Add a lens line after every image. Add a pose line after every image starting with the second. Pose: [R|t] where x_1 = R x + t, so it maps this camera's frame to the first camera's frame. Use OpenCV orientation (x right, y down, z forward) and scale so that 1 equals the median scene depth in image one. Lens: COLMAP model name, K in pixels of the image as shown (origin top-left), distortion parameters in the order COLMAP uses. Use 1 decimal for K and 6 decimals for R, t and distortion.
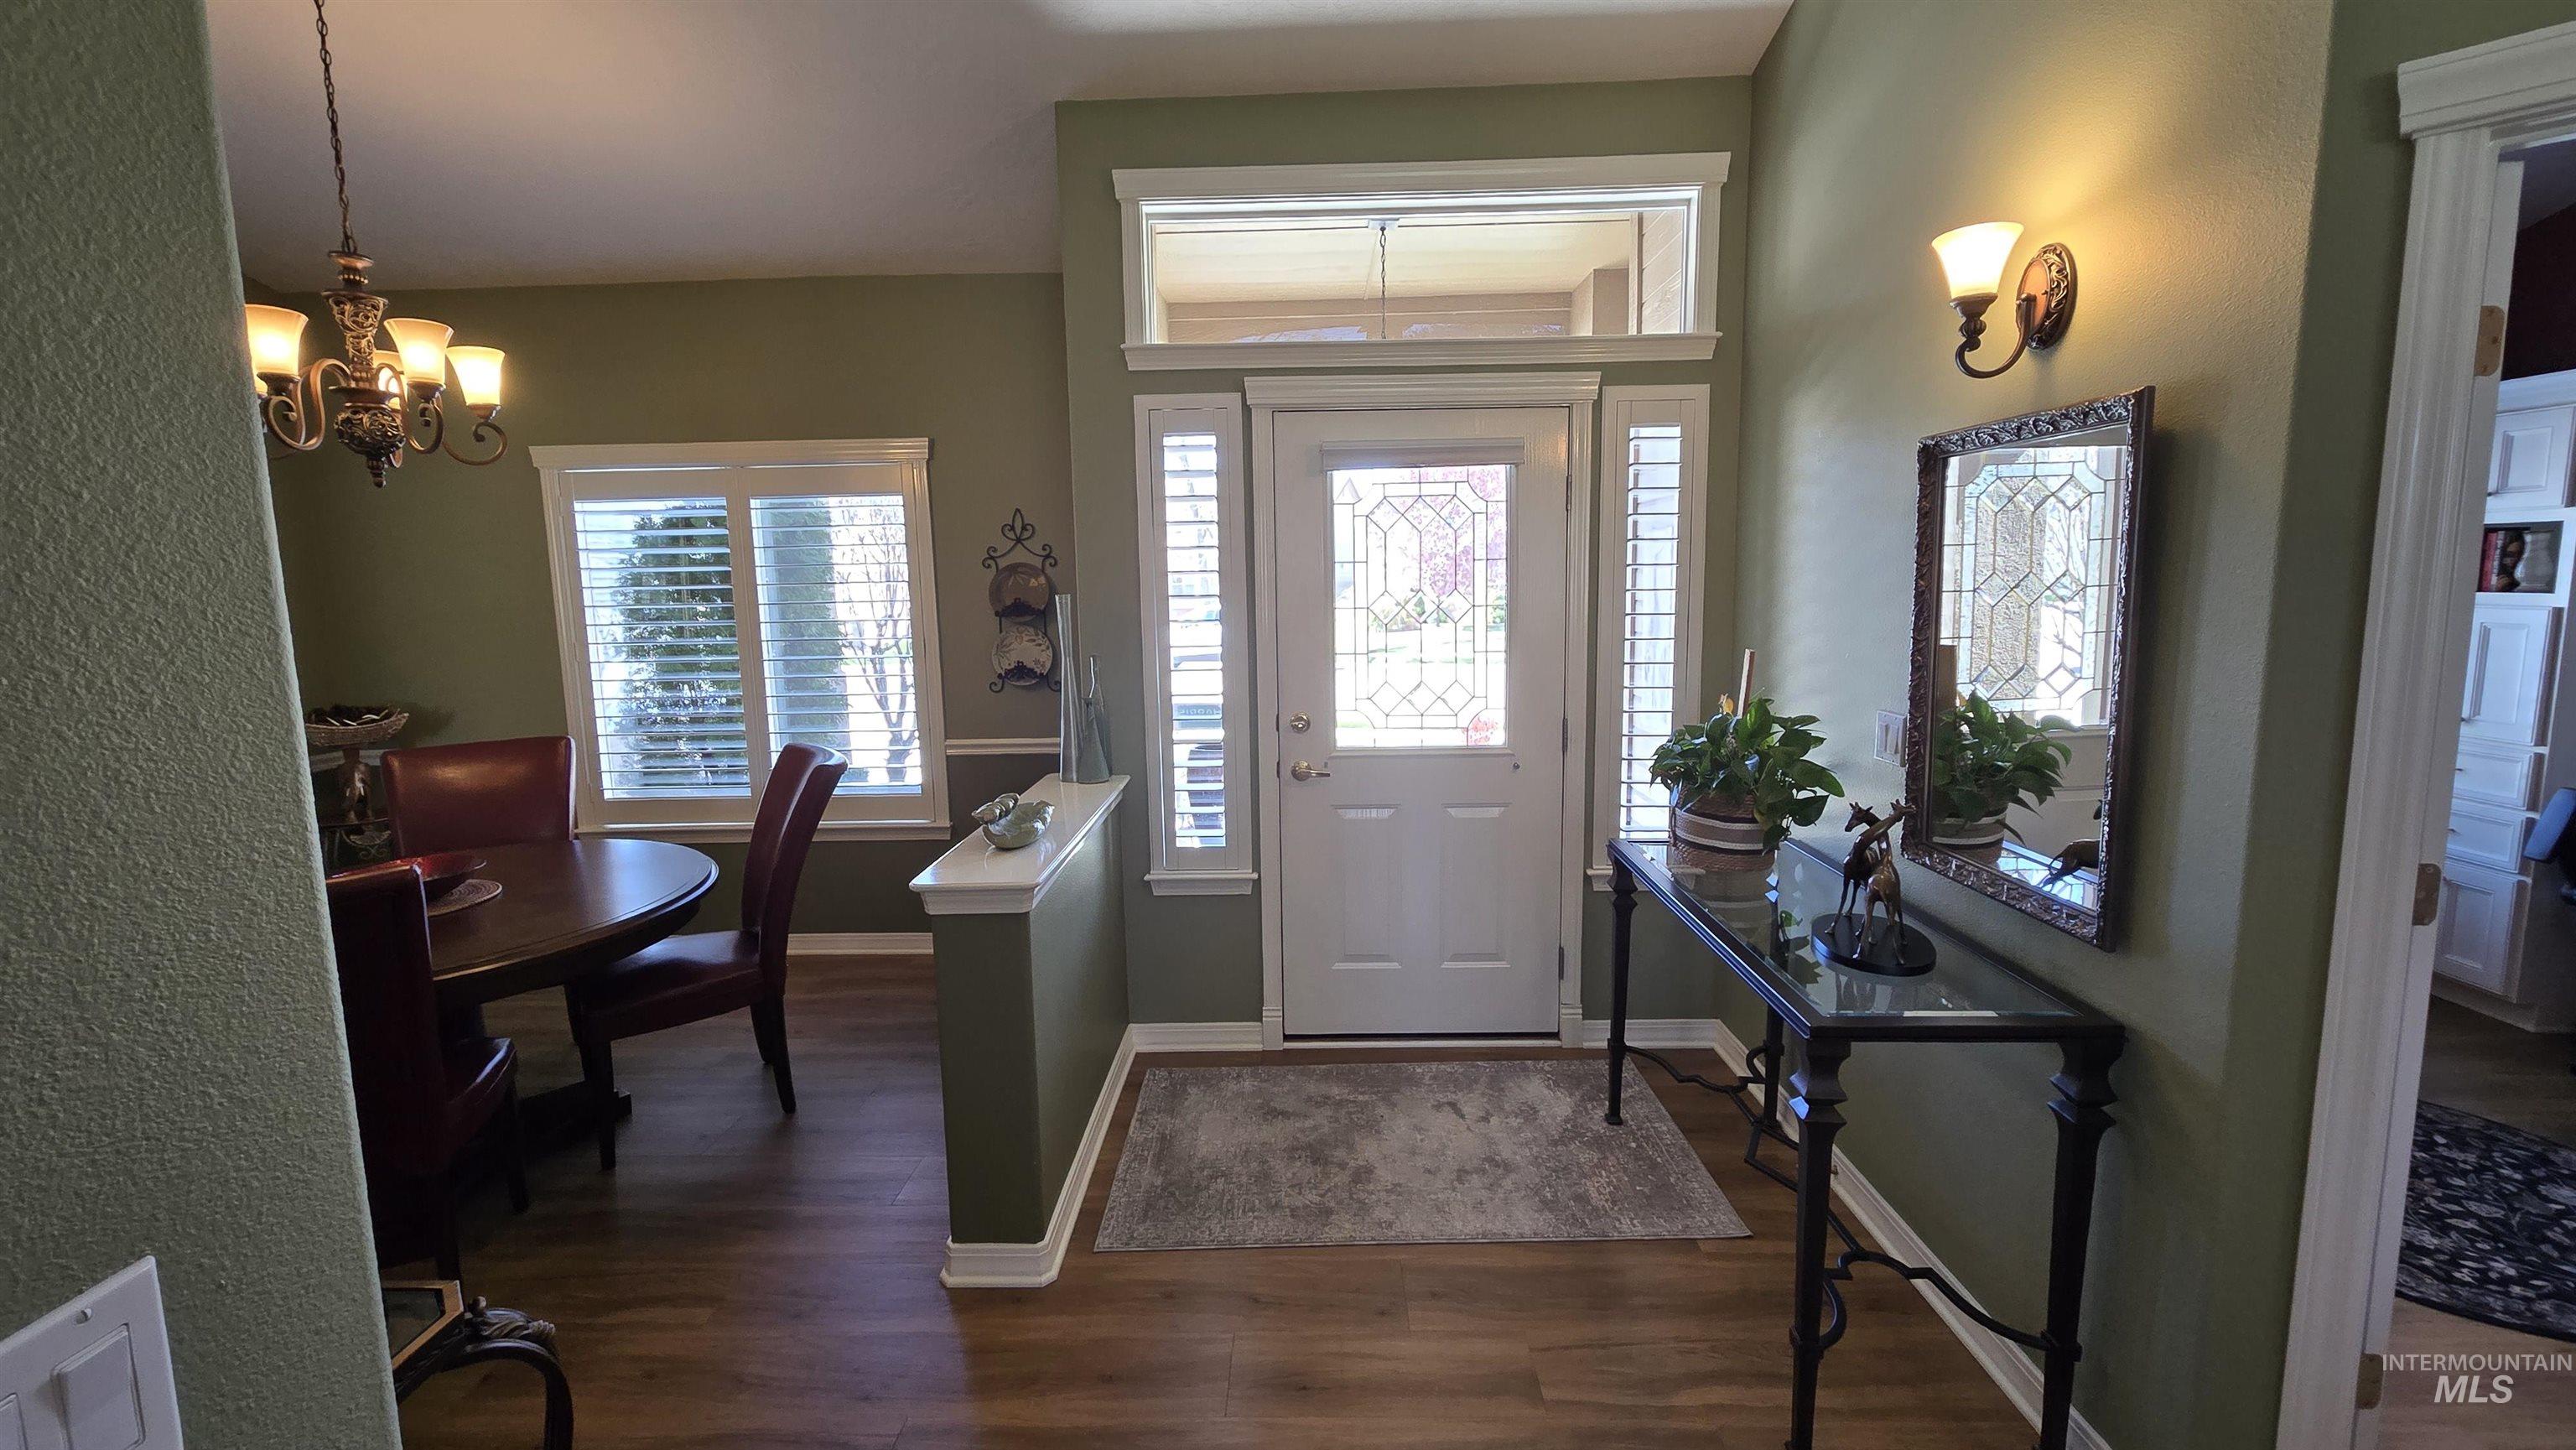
lens RADIAL K [[1054.4, 0, 1284.3], [0, 1054.4, 710.6], [0, 0, 1]] dist [-0.007709, 0.001504]
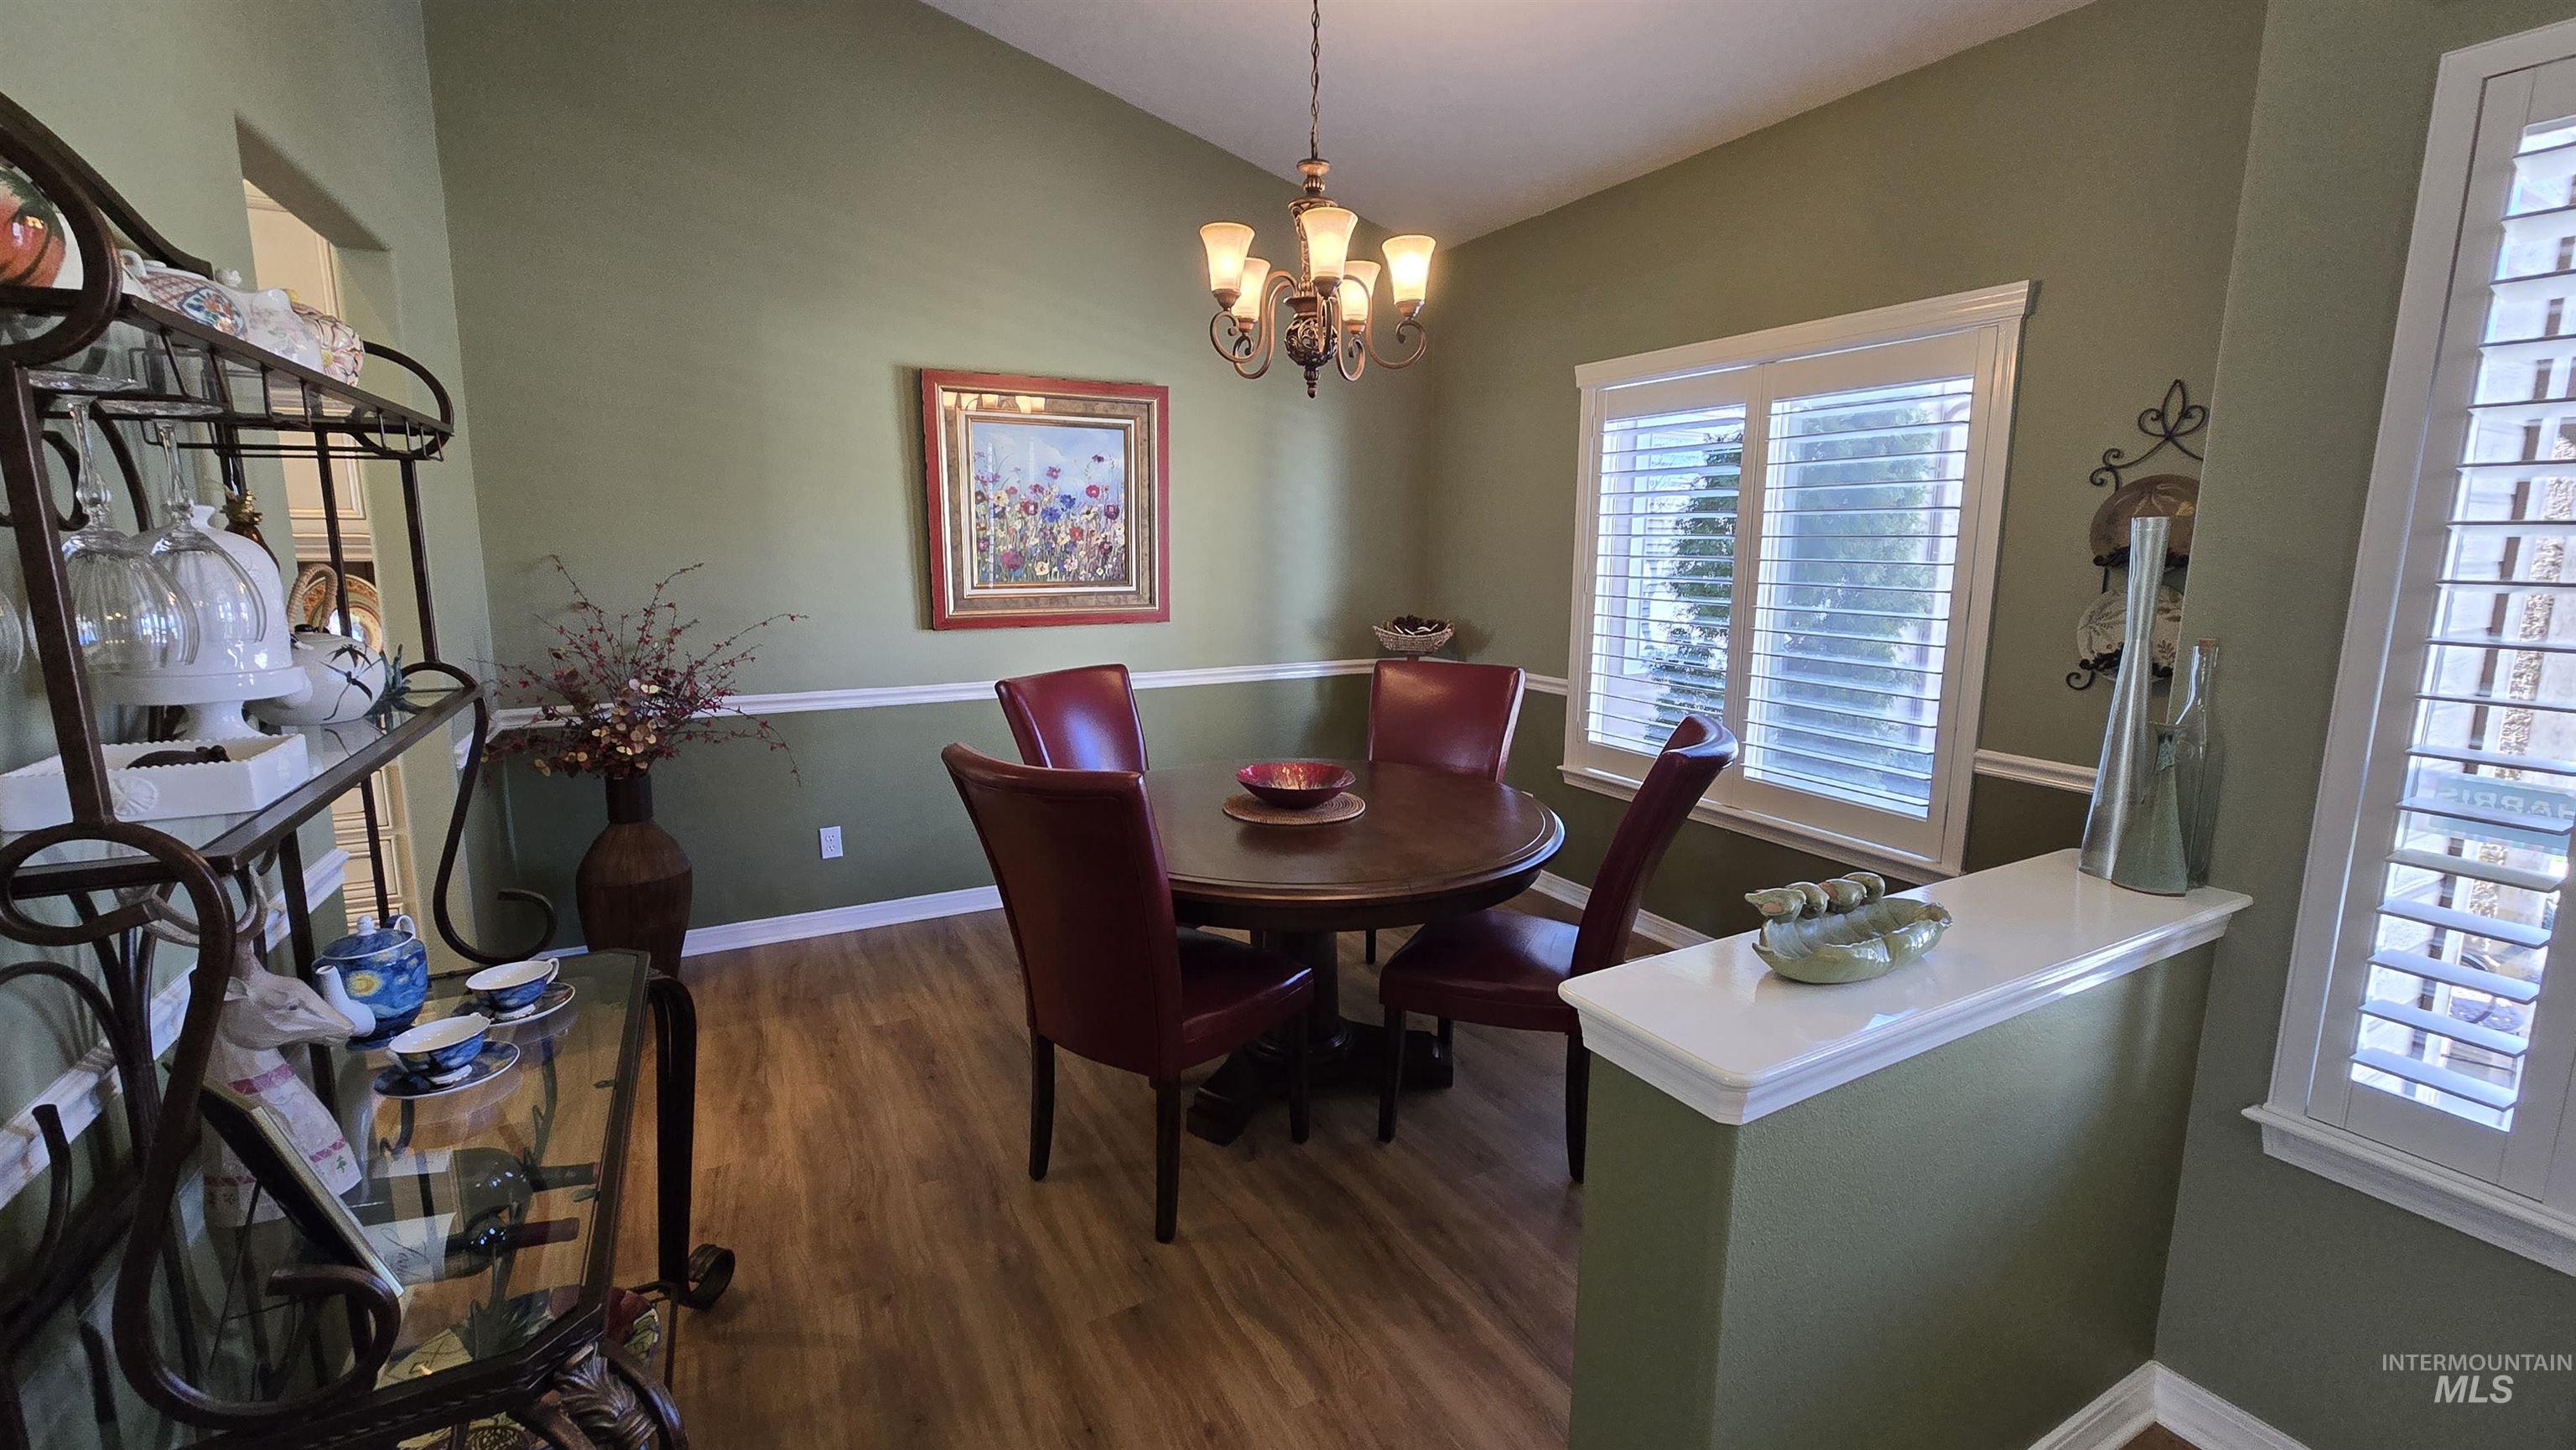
lens RADIAL K [[1054.4, 0, 1293.3], [0, 1054.4, 713.2], [0, 0, 1]] dist [-0.007709, 0.001504]
pose [[0.495655, 0.164774, -0.852746, 0.031199], [-0.124661, 0.985169, 0.117903, -0.024018], [0.859526, 0.047865, 0.508845, 0.370261]]
